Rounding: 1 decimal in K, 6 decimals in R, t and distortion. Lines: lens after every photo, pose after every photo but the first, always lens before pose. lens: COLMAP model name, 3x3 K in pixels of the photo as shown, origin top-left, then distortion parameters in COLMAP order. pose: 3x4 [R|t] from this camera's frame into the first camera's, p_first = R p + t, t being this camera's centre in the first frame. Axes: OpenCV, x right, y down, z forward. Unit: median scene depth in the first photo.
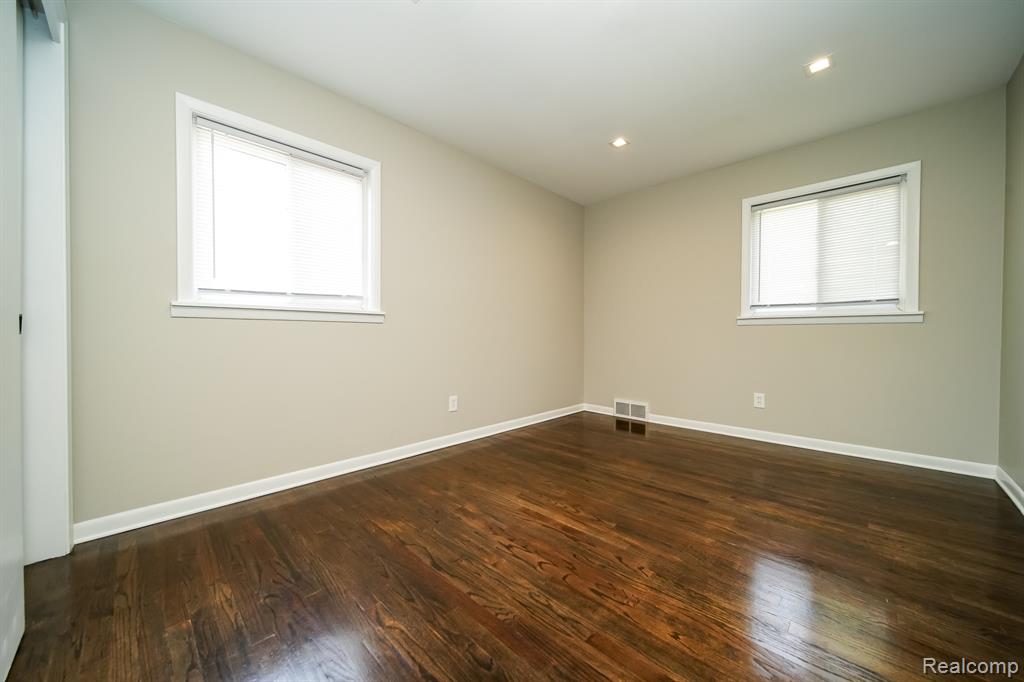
lens RADIAL K [[369.5, 0, 510.1], [0, 369.5, 337.3], [0, 0, 1]] dist [0.000714, -0.000041]
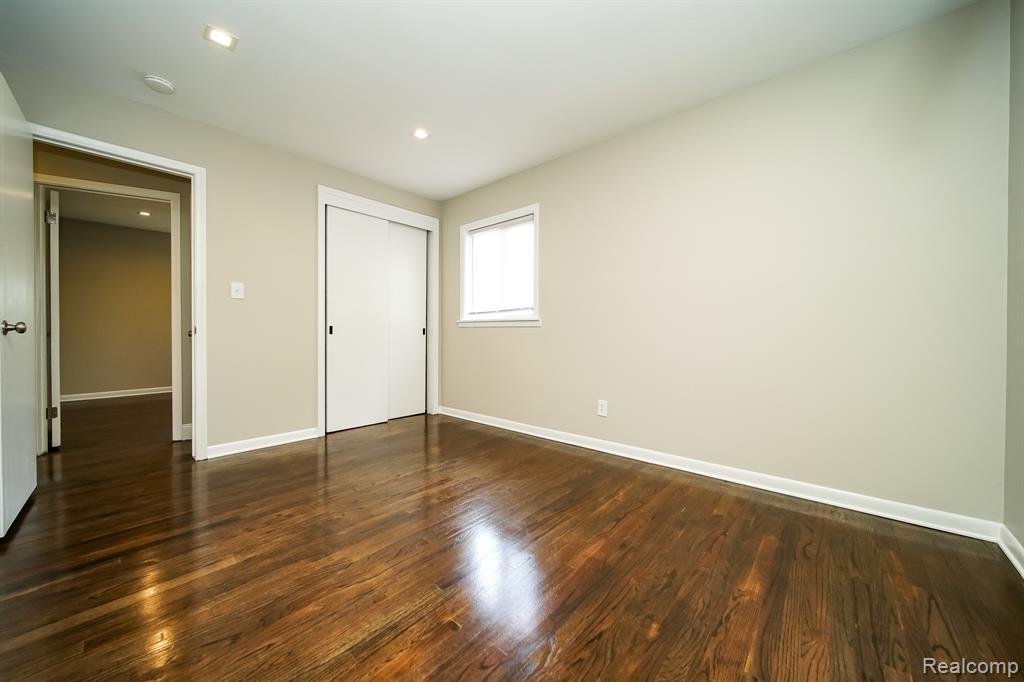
lens RADIAL K [[369.5, 0, 510.1], [0, 369.5, 337.3], [0, 0, 1]] dist [0.000714, -0.000041]
pose [[0.050374, 0.004436, -0.998721, 1.037273], [-0.014455, 0.999889, 0.003712, -0.006368], [0.998626, 0.014249, 0.050432, 0.935033]]
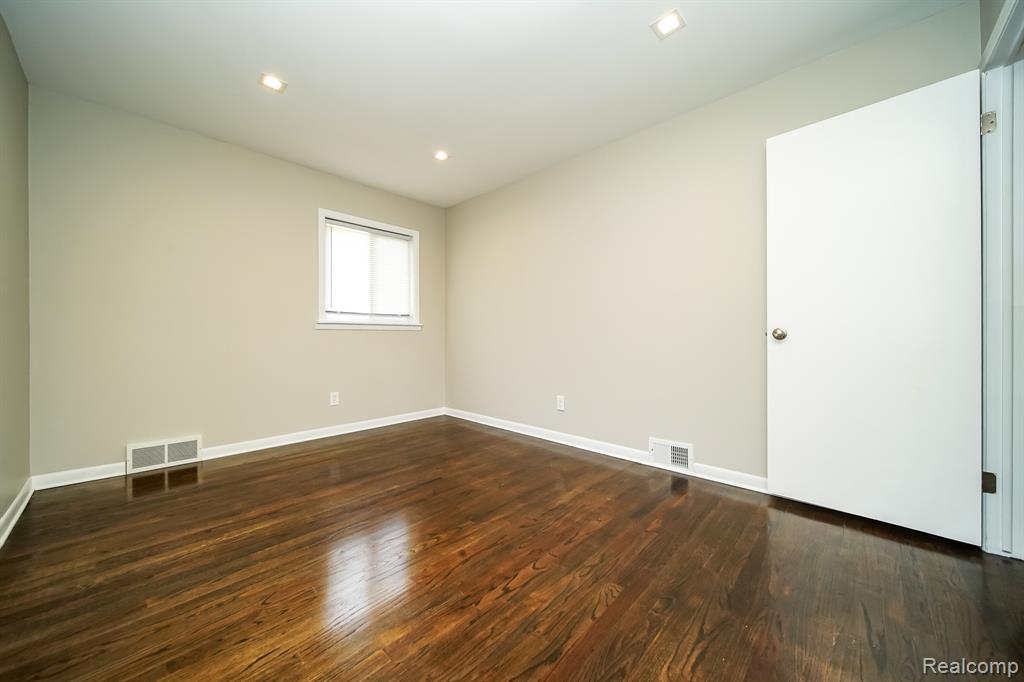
lens RADIAL K [[369.5, 0, 510.1], [0, 369.5, 337.3], [0, 0, 1]] dist [0.000714, -0.000041]
pose [[-0.009891, -0.003556, 0.999945, -0.581816], [0.008359, 0.999958, 0.003639, -0.013567], [-0.999916, 0.008394, -0.009861, 0.677830]]
